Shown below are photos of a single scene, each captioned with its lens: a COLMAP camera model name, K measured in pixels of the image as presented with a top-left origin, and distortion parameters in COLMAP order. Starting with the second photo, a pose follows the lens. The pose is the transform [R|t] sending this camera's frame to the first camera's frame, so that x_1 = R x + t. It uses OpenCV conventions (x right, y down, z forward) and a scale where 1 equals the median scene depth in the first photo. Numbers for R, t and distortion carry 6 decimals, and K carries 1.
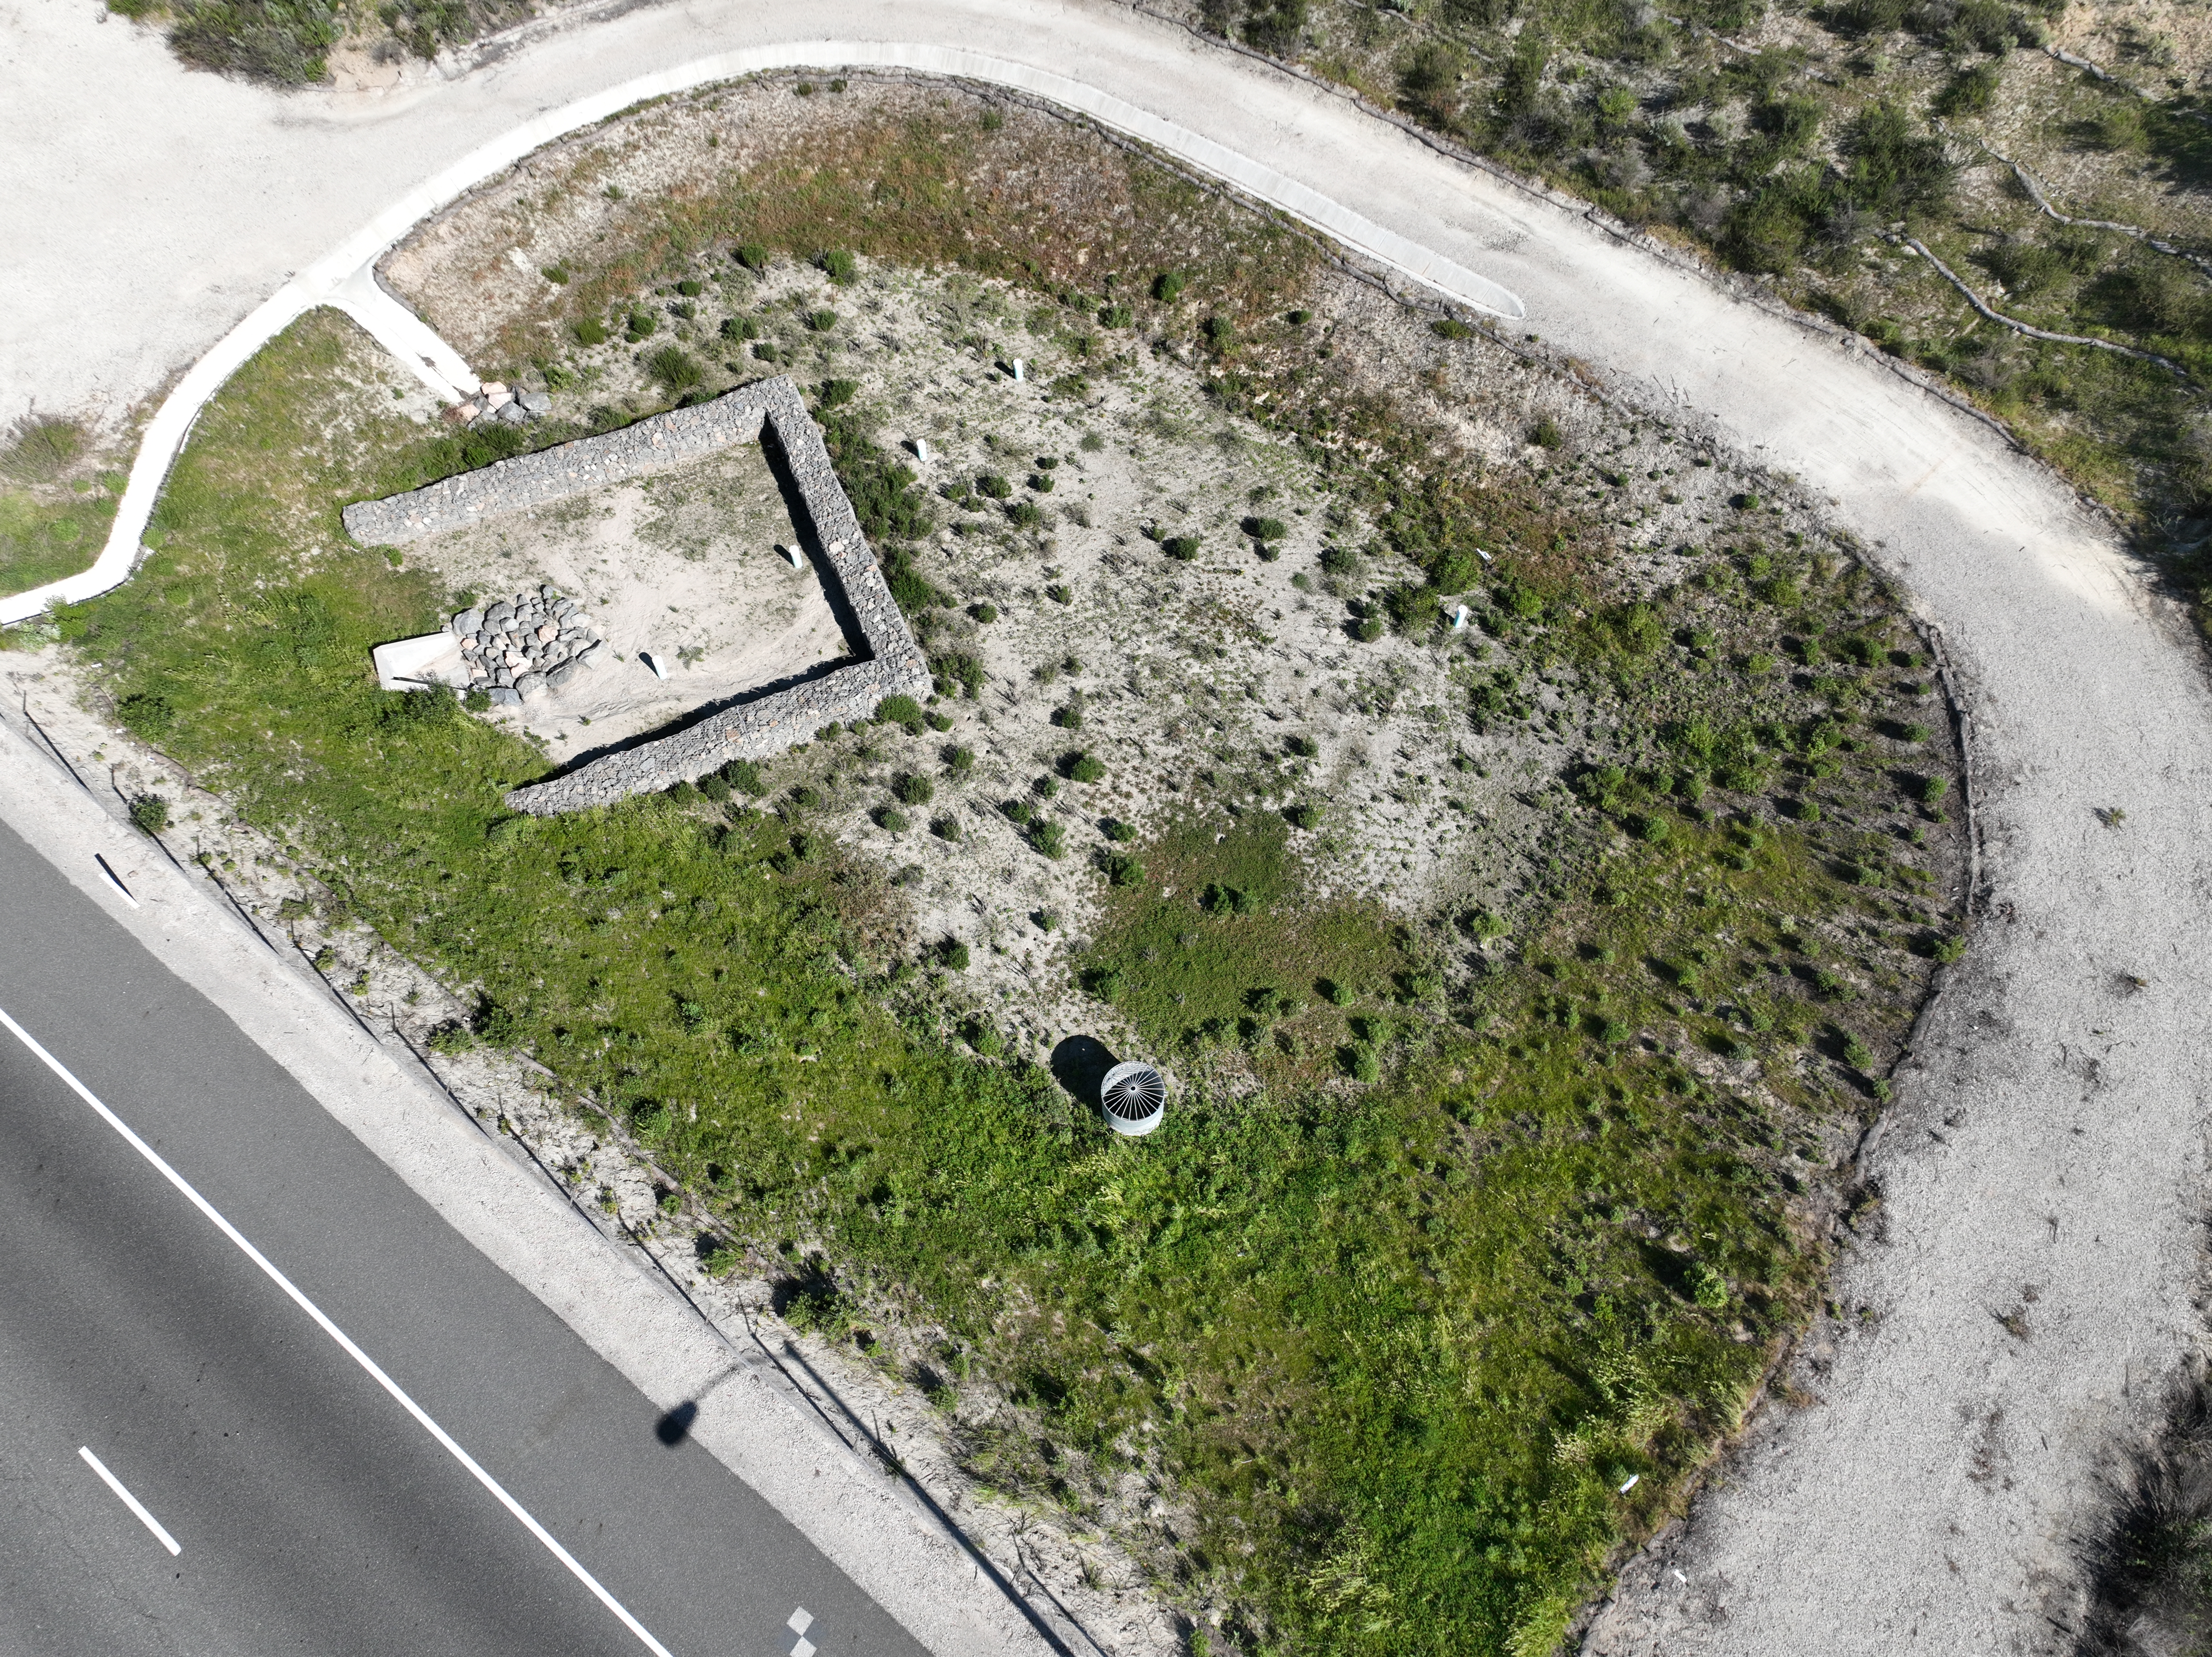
lens RADIAL K [[1561.0, 0, 1114.2], [0, 1561.0, 826.1], [0, 0, 1]] dist [-0.000050, 0.016385]
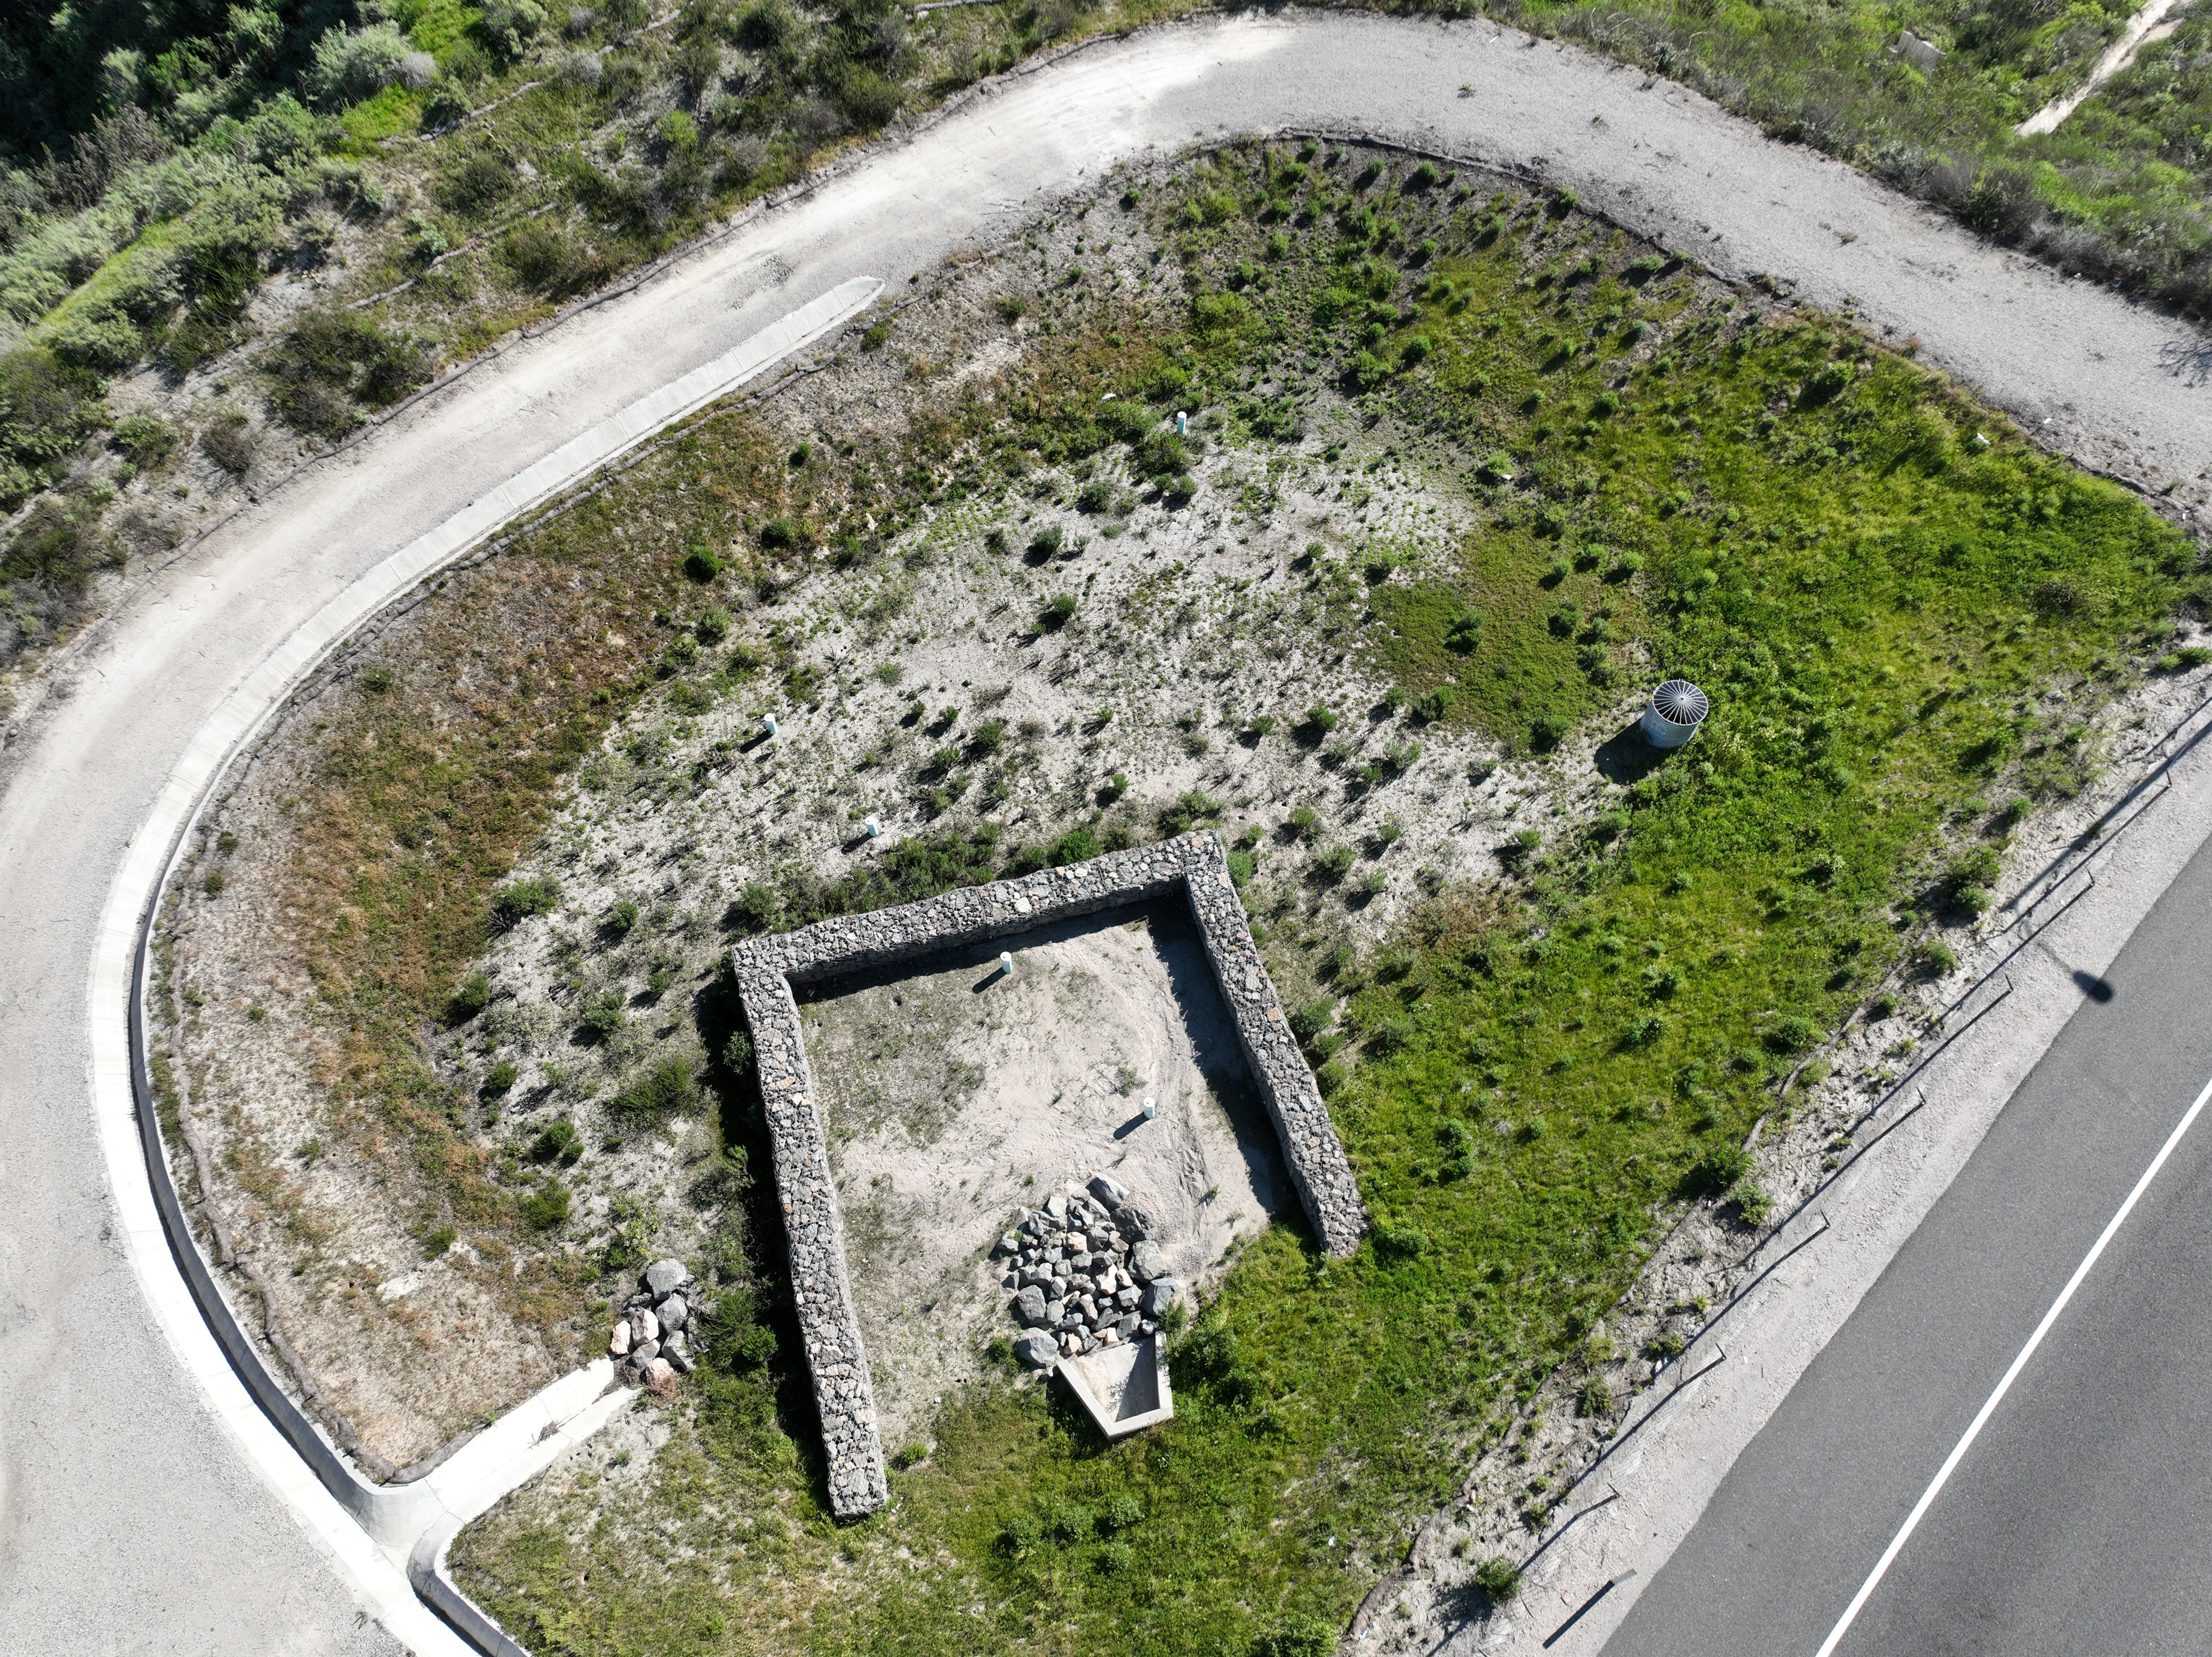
lens RADIAL K [[1561.0, 0, 1115.8], [0, 1561.0, 820.6], [0, 0, 1]] dist [-0.000050, 0.016385]
pose [[0.136342, -0.850638, 0.507765, -0.590365], [0.850339, 0.363456, 0.380556, -0.497644], [-0.508266, 0.379887, 0.772885, 0.284532]]
